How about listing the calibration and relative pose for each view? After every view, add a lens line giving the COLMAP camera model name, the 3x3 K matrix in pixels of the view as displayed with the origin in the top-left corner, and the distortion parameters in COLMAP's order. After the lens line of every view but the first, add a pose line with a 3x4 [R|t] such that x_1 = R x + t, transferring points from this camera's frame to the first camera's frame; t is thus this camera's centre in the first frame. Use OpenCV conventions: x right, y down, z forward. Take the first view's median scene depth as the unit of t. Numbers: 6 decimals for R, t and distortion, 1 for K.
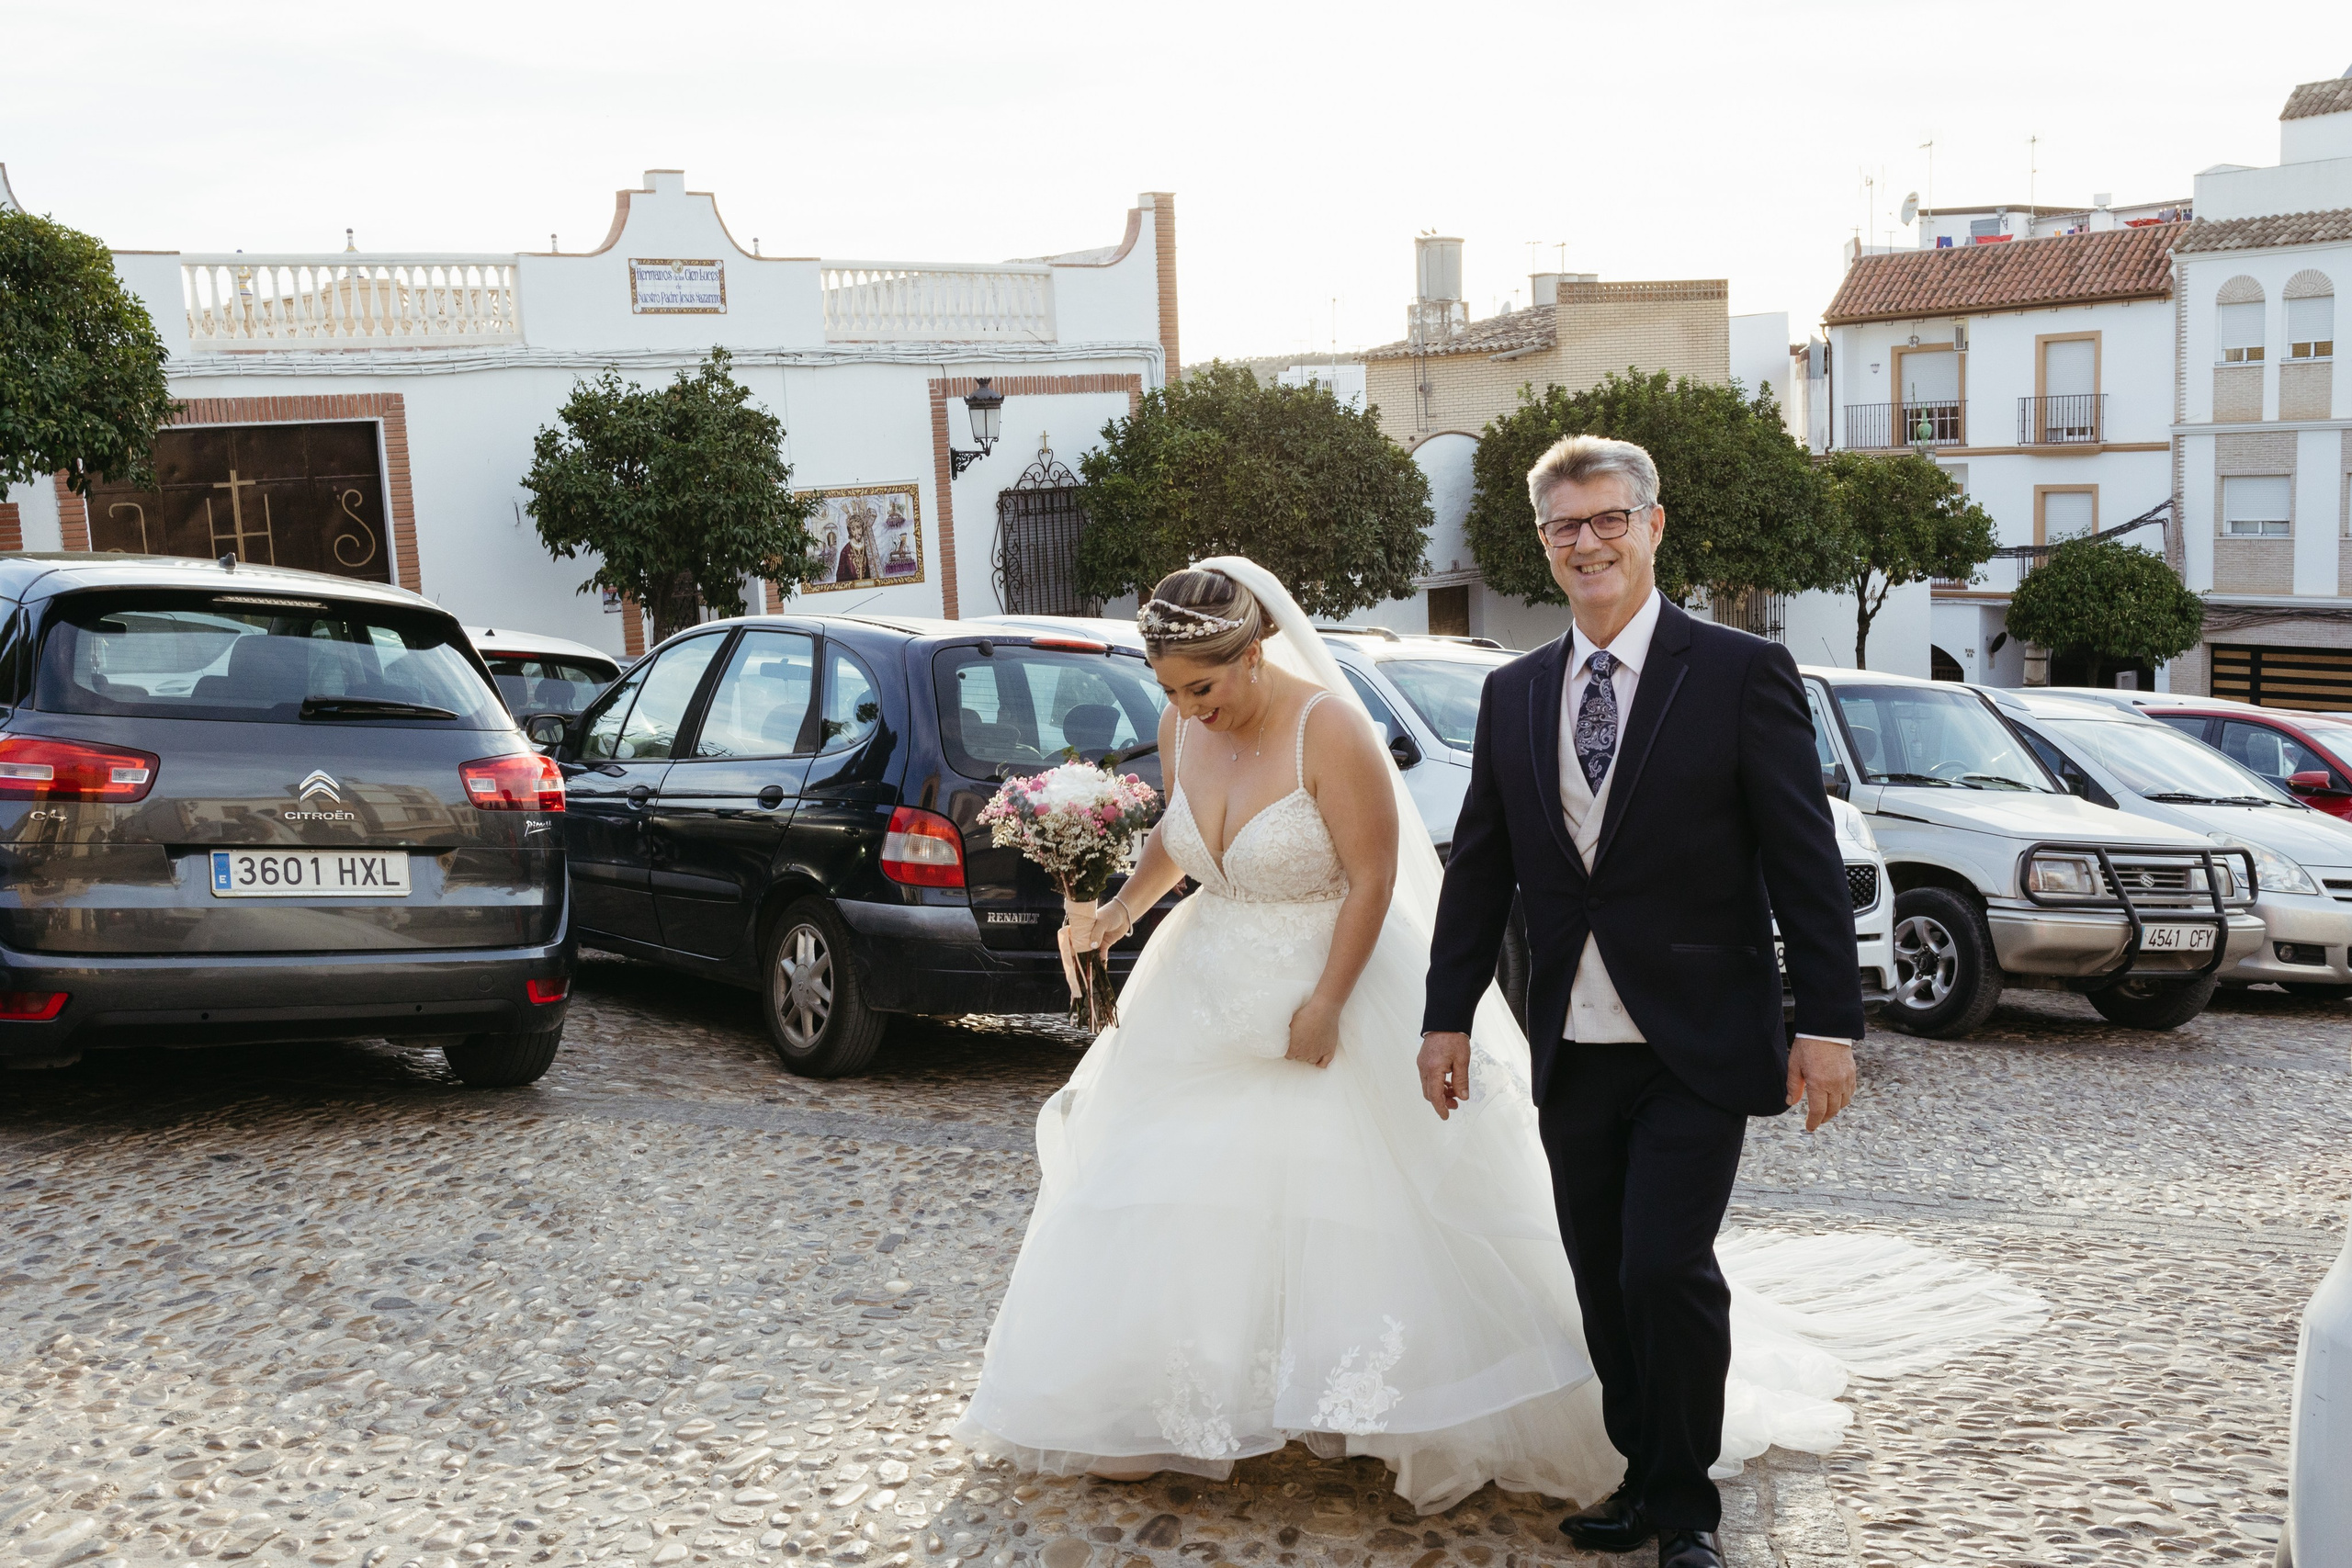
lens RADIAL K [[2363.0, 0, 1176.0], [0, 2363.0, 784.0], [0, 0, 1]] dist [0.018182, -0.014971]
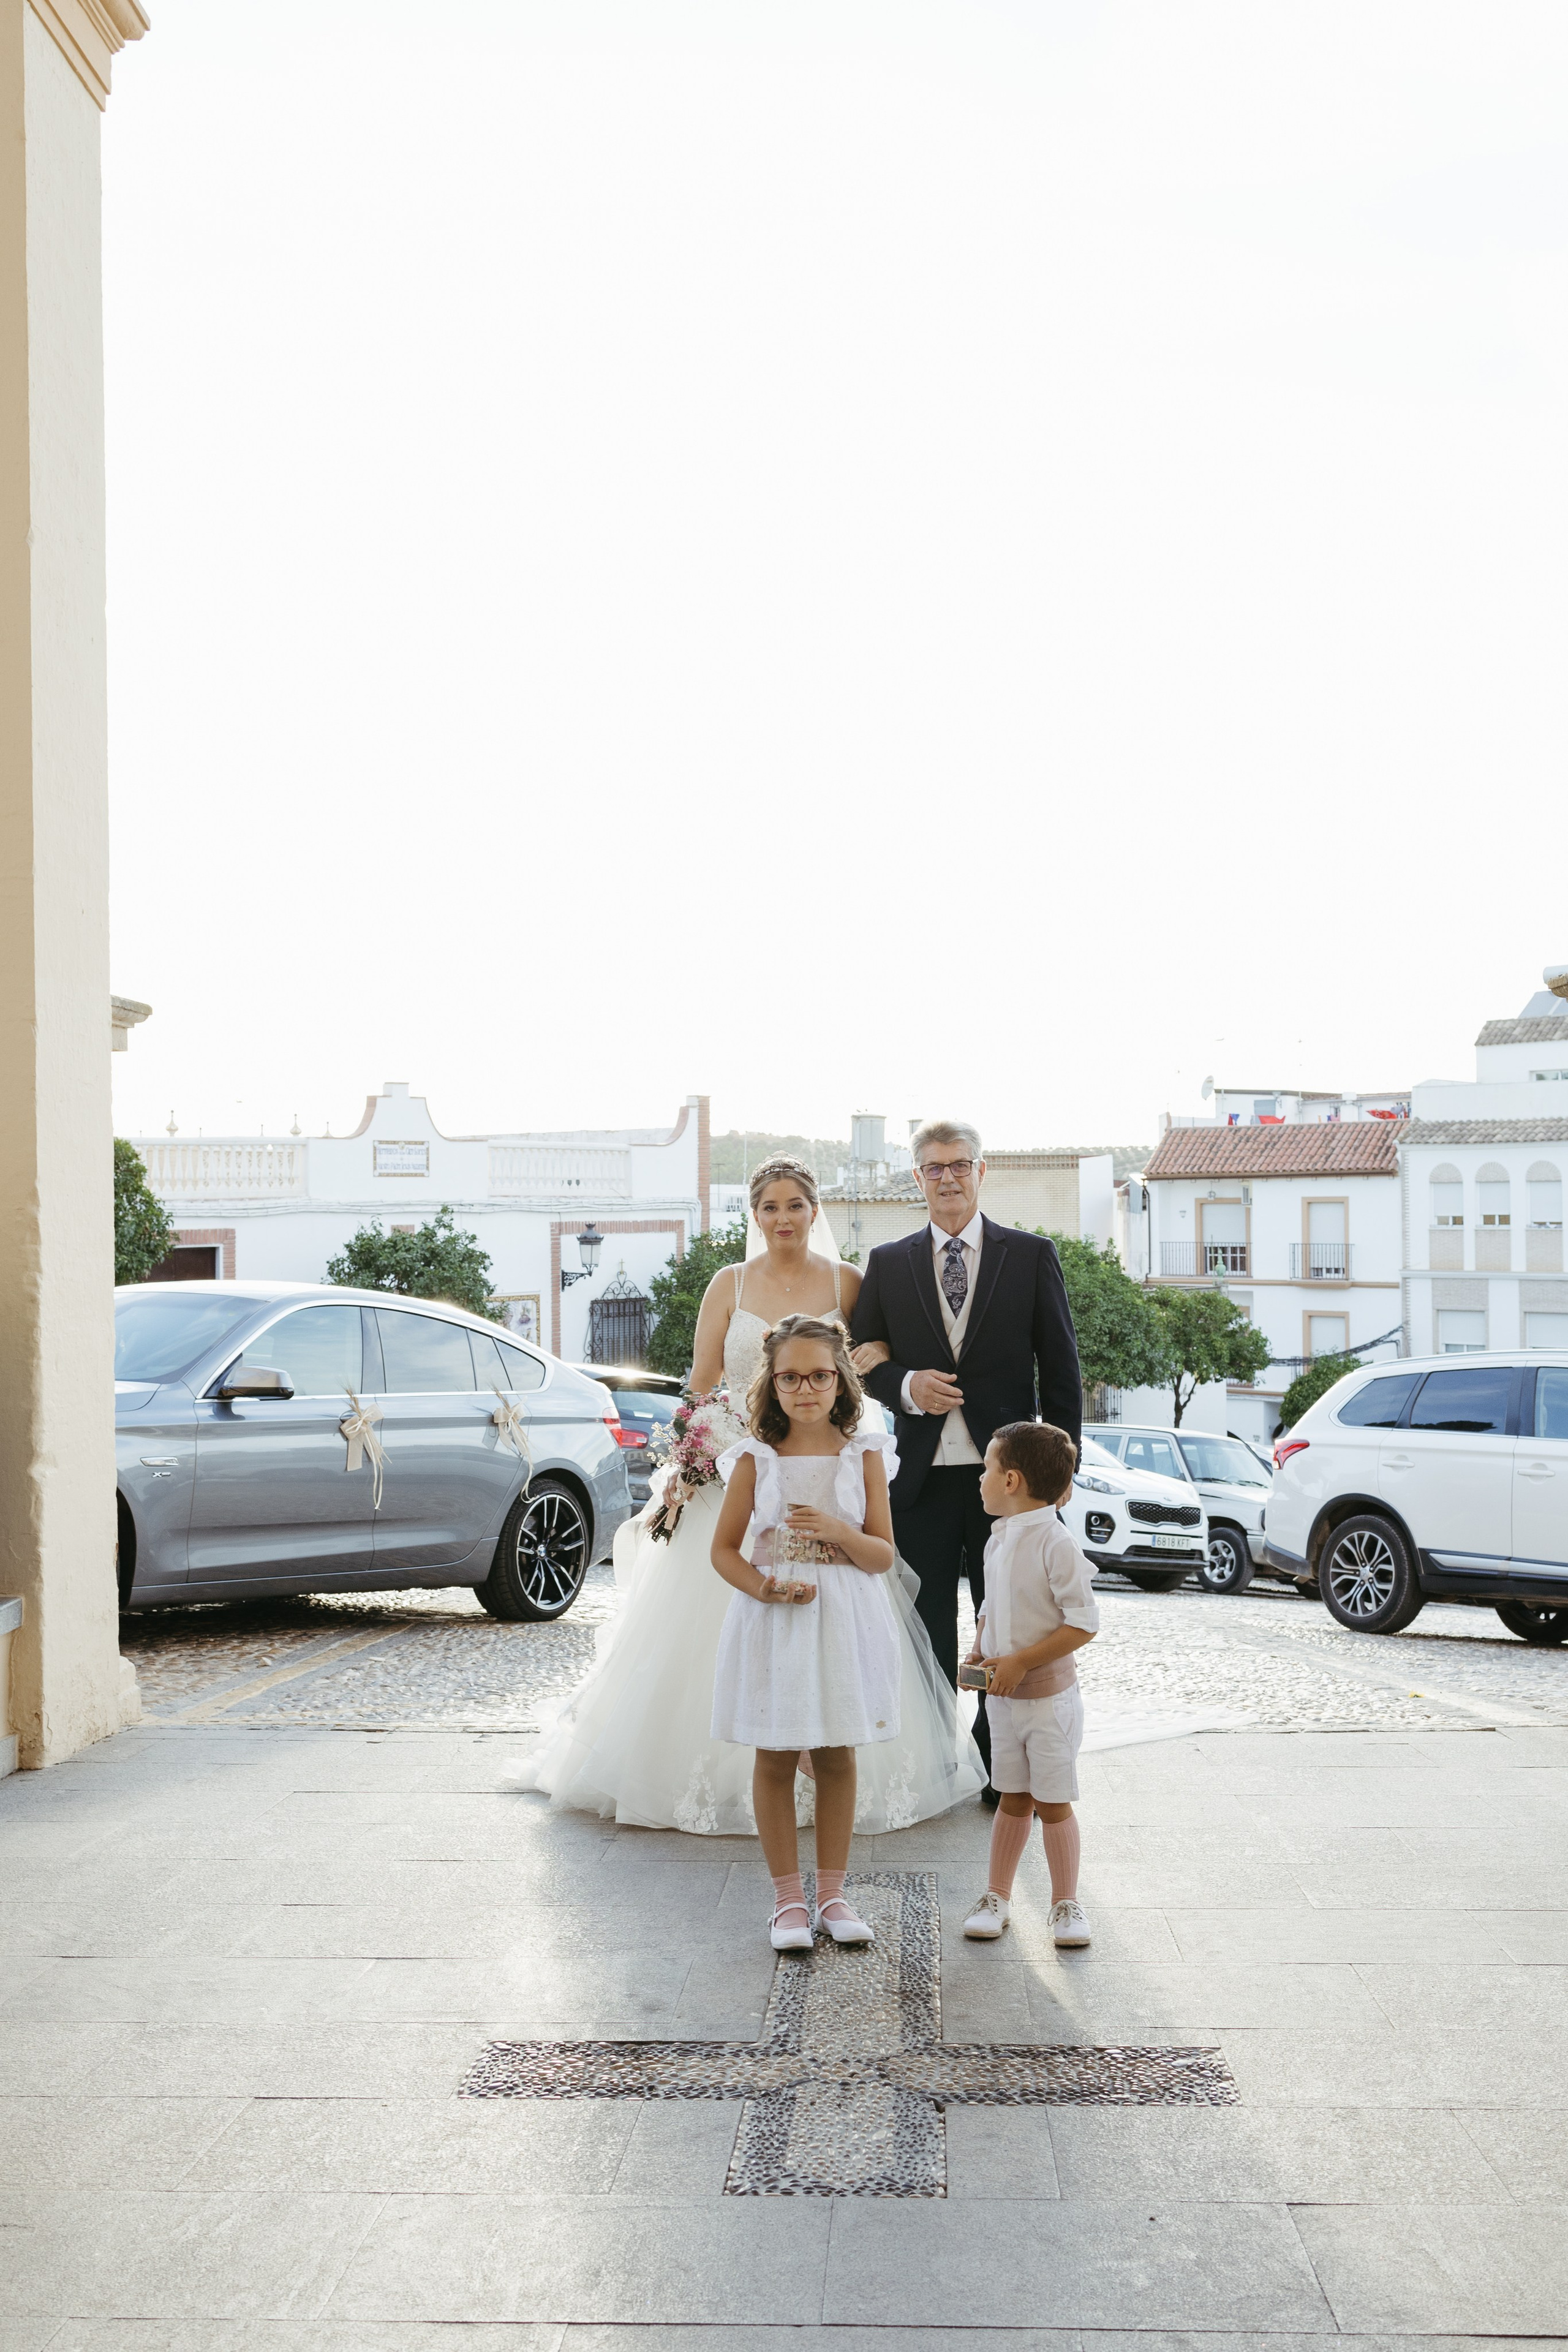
lens RADIAL K [[2363.3, 0, 784.0], [0, 2363.3, 1176.0], [0, 0, 1]] dist [0.018182, -0.014971]
pose [[0.992043, 0.041034, 0.119024, -0.094493], [-0.021289, 0.986455, -0.162644, 0.022559], [-0.124085, 0.158816, 0.979480, -0.301848]]
